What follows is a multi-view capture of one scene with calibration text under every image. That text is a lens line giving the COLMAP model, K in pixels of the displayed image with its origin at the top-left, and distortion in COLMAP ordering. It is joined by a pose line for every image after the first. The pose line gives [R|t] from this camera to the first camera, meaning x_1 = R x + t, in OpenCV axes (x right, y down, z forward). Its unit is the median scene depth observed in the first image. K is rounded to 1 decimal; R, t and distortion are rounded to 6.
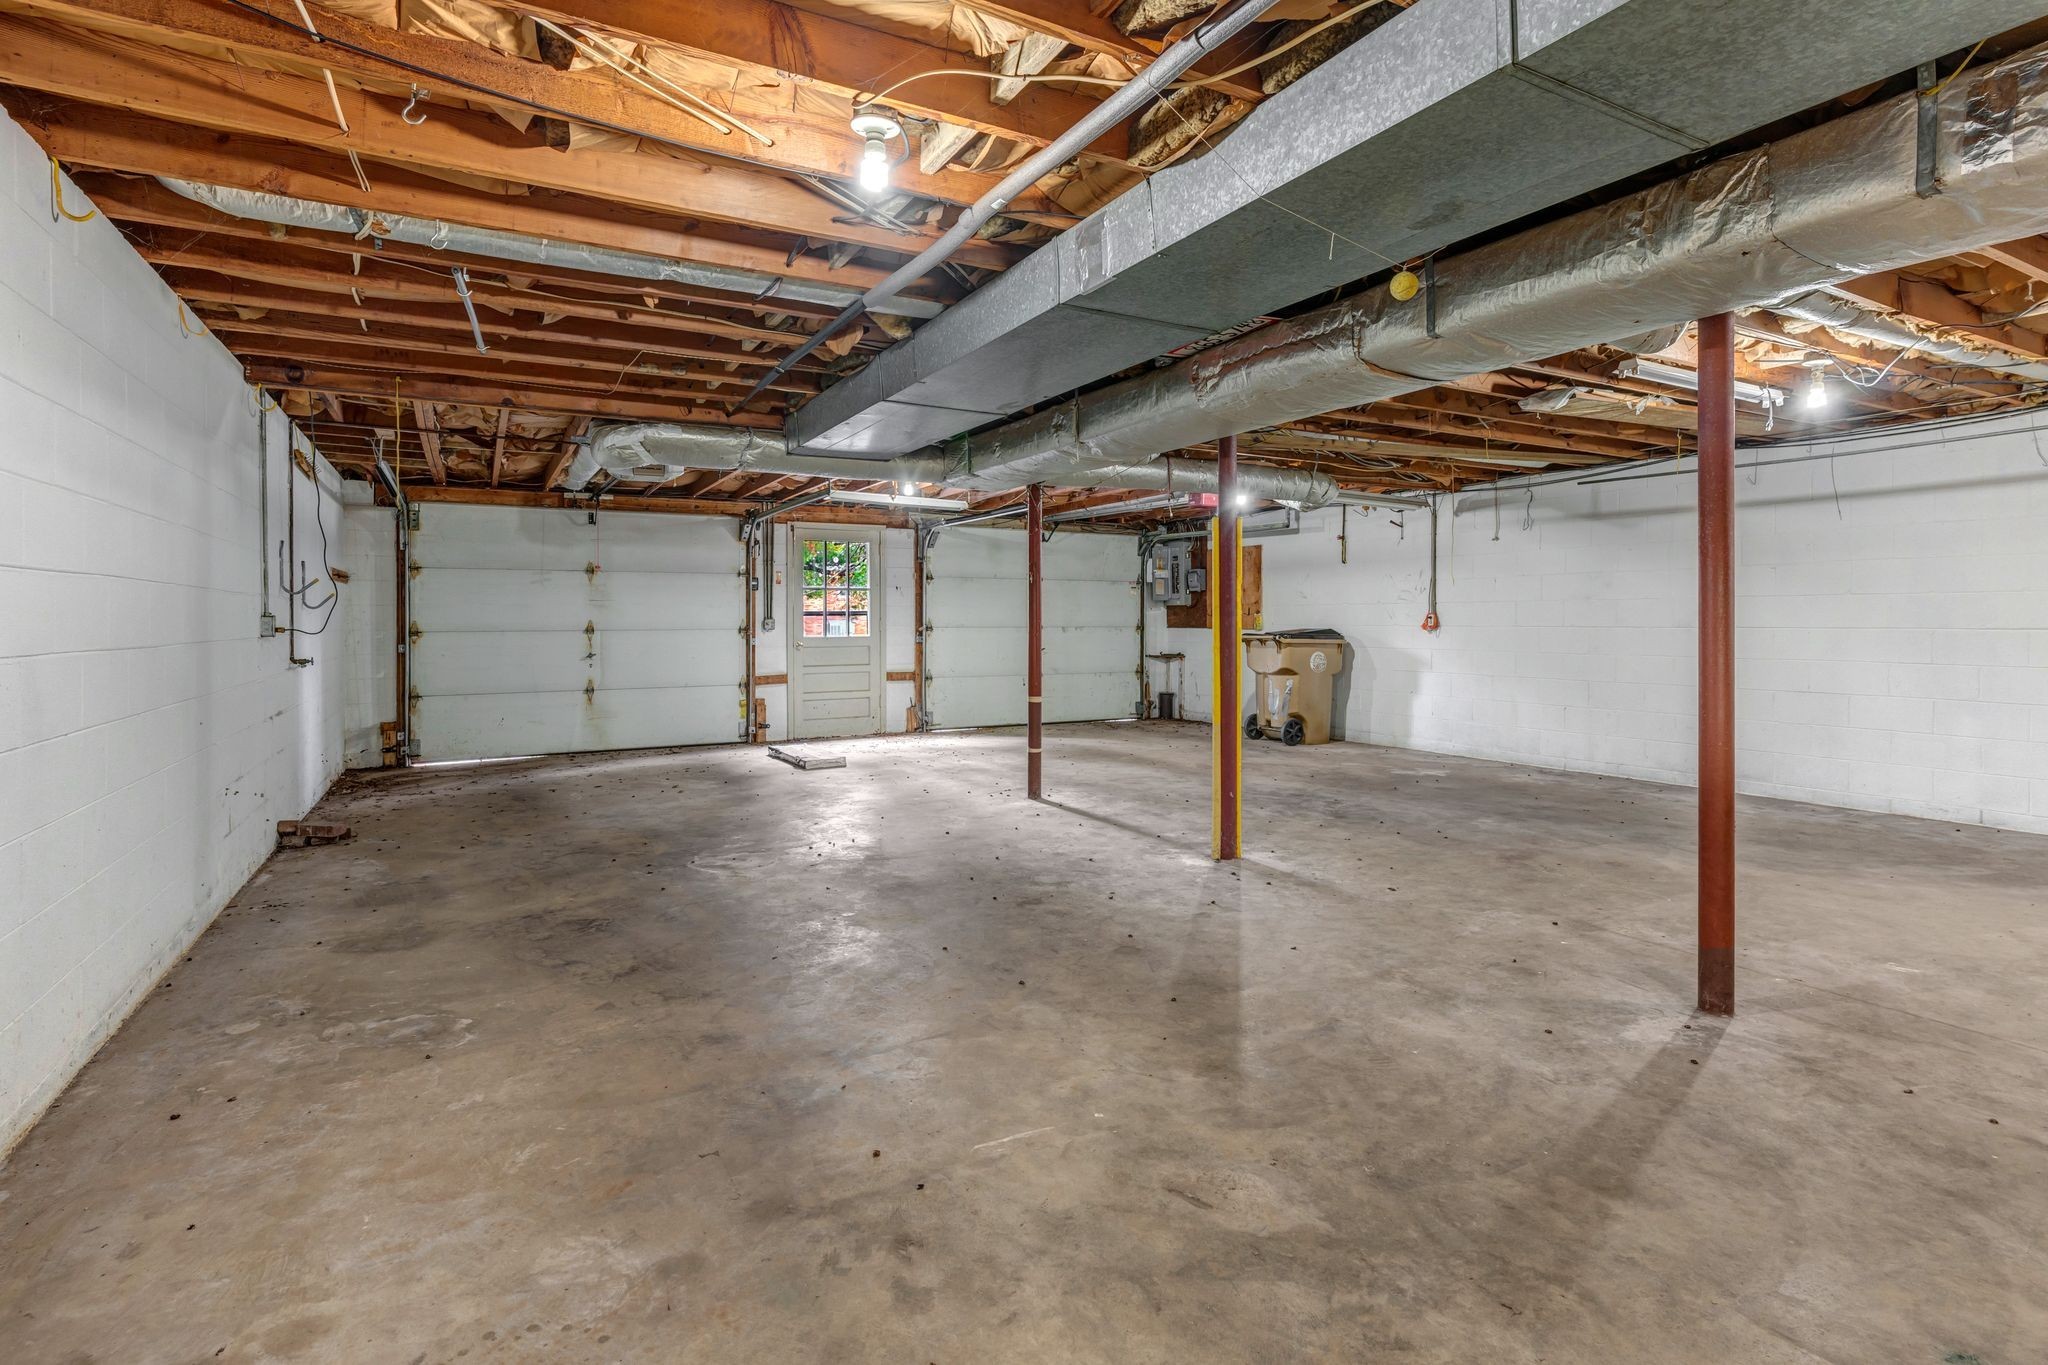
lens RADIAL K [[1032.2, 0, 1030.6], [0, 1032.2, 620.3], [0, 0, 1]] dist [0.000925, 0.000059]
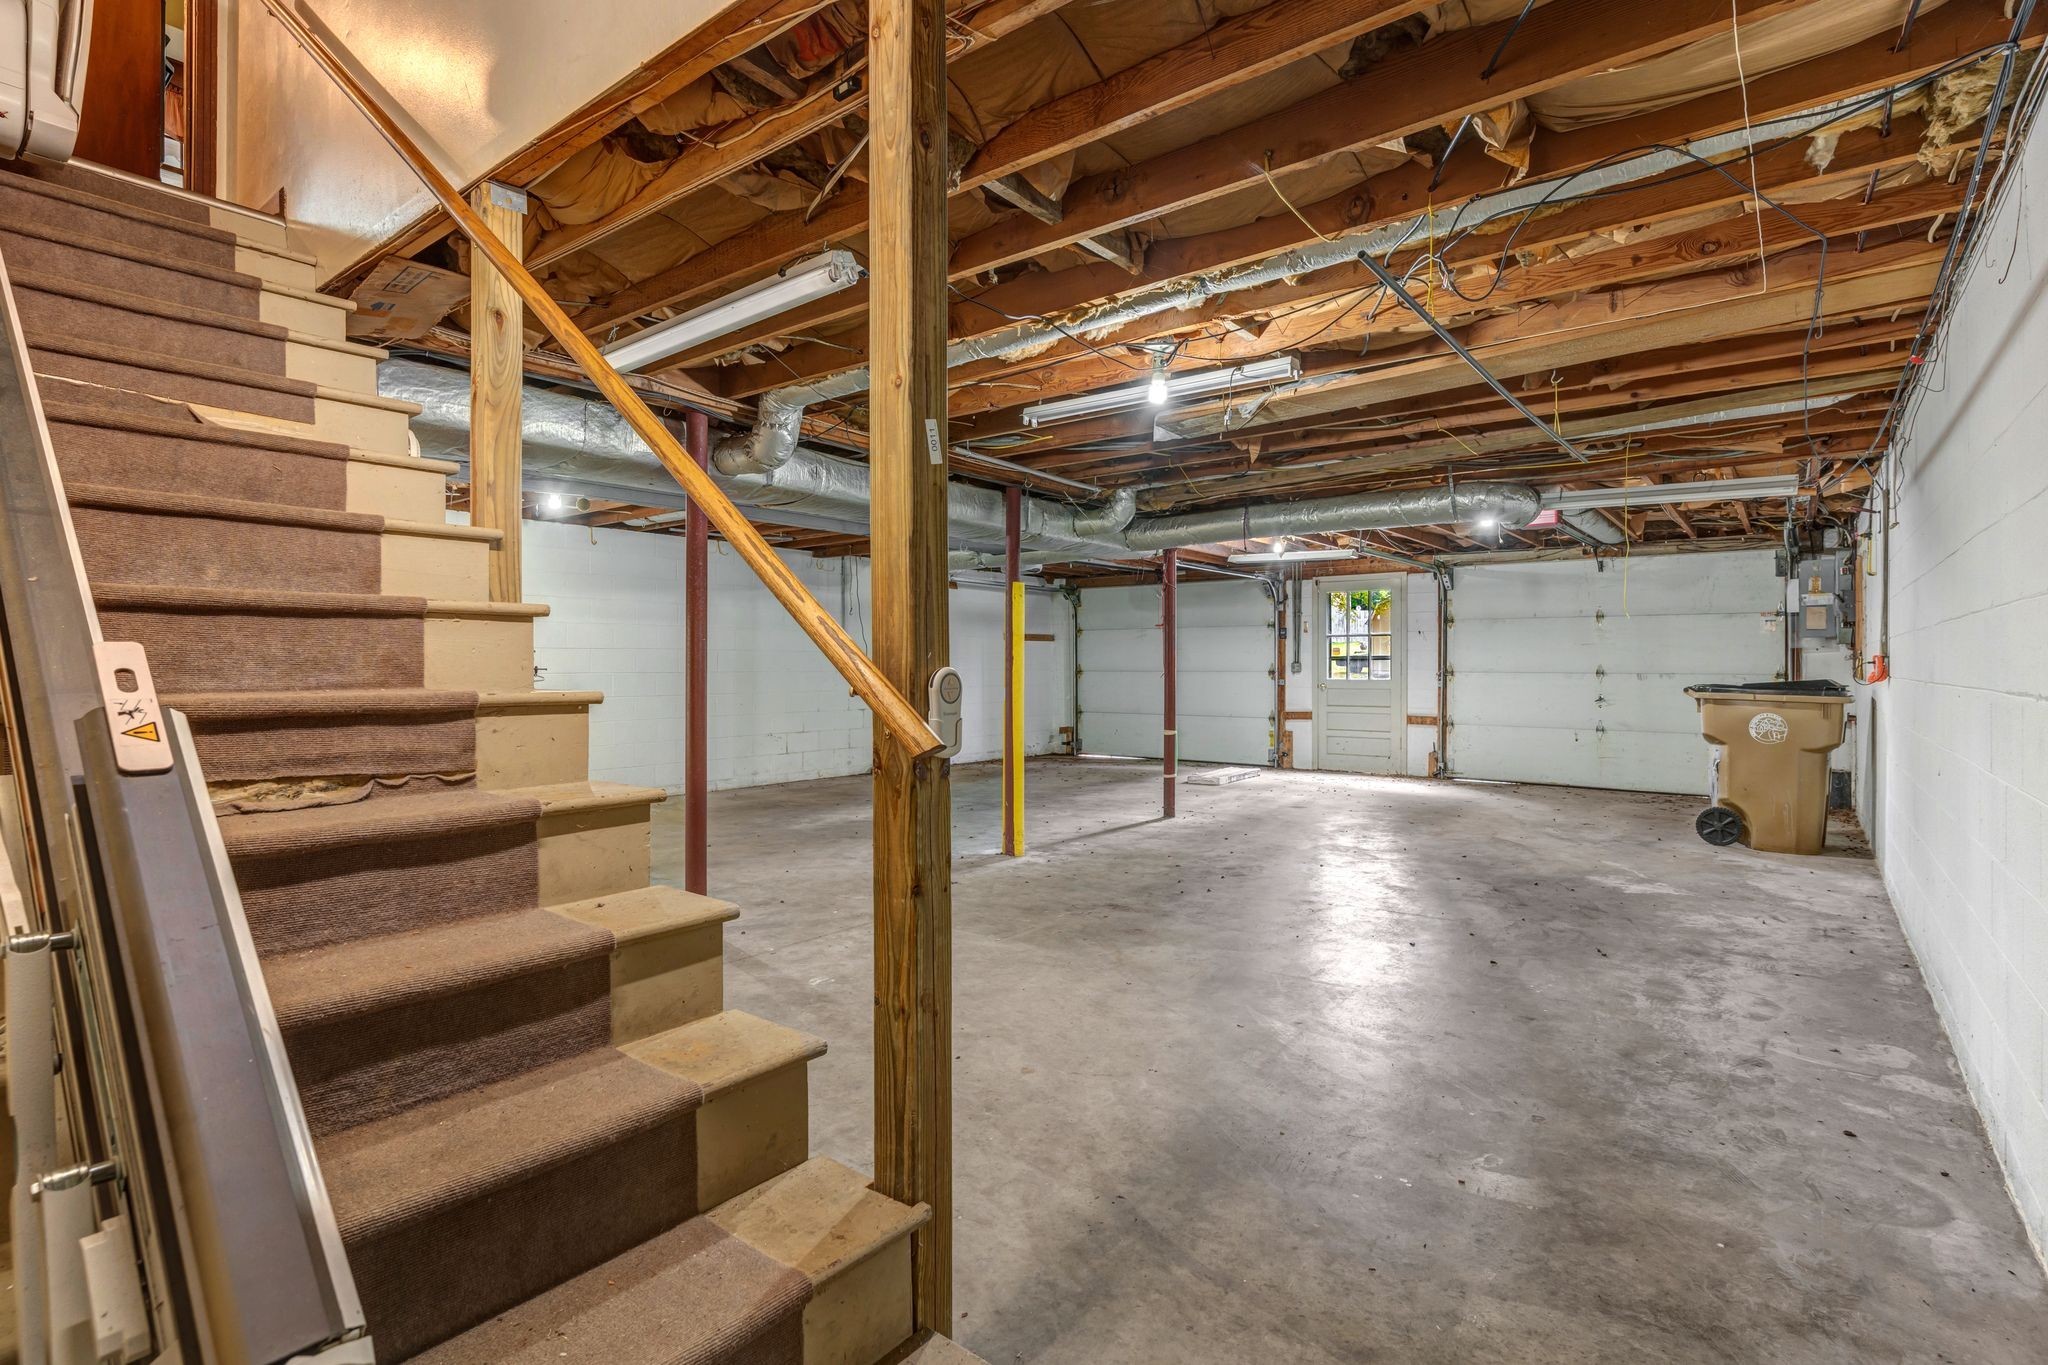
lens RADIAL K [[974.9, 0, 1027.5], [0, 974.9, 664.8], [0, 0, 1]] dist [-0.000362, 0.000030]
pose [[0.392508, 0.001406, -0.919748, 0.633900], [-0.003290, 0.999995, 0.000124, 0.001440], [0.919743, 0.002977, 0.392510, 0.291603]]
